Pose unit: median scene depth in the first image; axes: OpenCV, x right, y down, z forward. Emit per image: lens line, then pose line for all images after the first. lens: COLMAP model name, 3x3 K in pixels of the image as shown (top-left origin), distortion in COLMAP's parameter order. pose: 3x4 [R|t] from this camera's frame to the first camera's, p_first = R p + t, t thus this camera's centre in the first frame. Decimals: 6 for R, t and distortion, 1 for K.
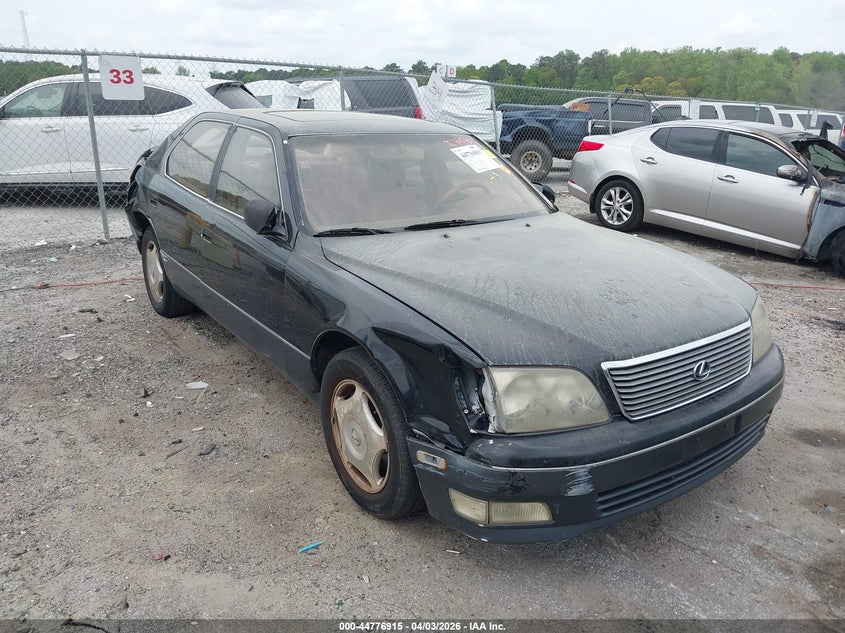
lens RADIAL K [[655.7, 0, 421.7], [0, 655.7, 317.0], [0, 0, 1]] dist [-0.033346, -0.001671]
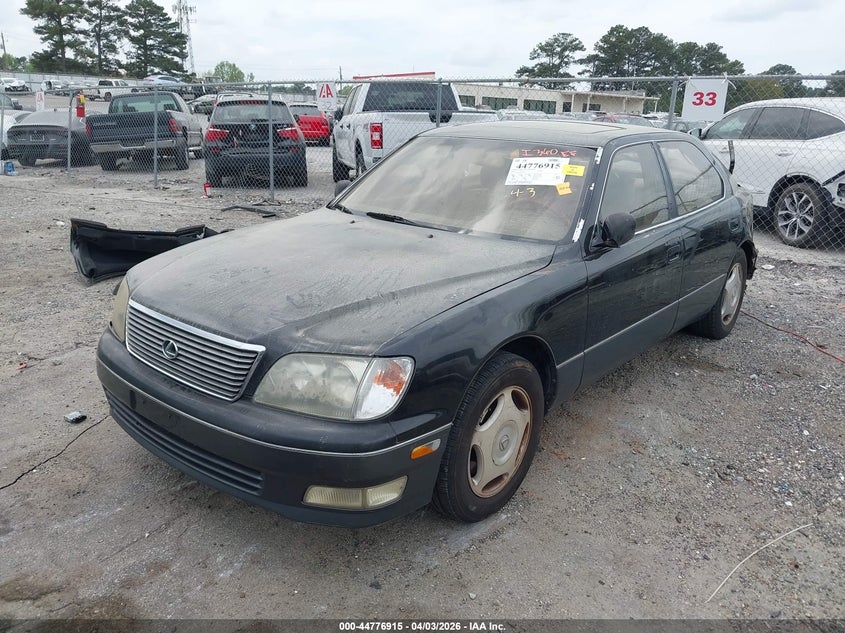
lens RADIAL K [[655.7, 0, 421.8], [0, 655.7, 316.2], [0, 0, 1]] dist [-0.033346, -0.001671]
pose [[0.255092, 0.254831, -0.932732, 0.486949], [-0.303336, 0.937039, 0.173049, -0.086548], [0.918104, 0.238787, 0.316330, 0.337727]]
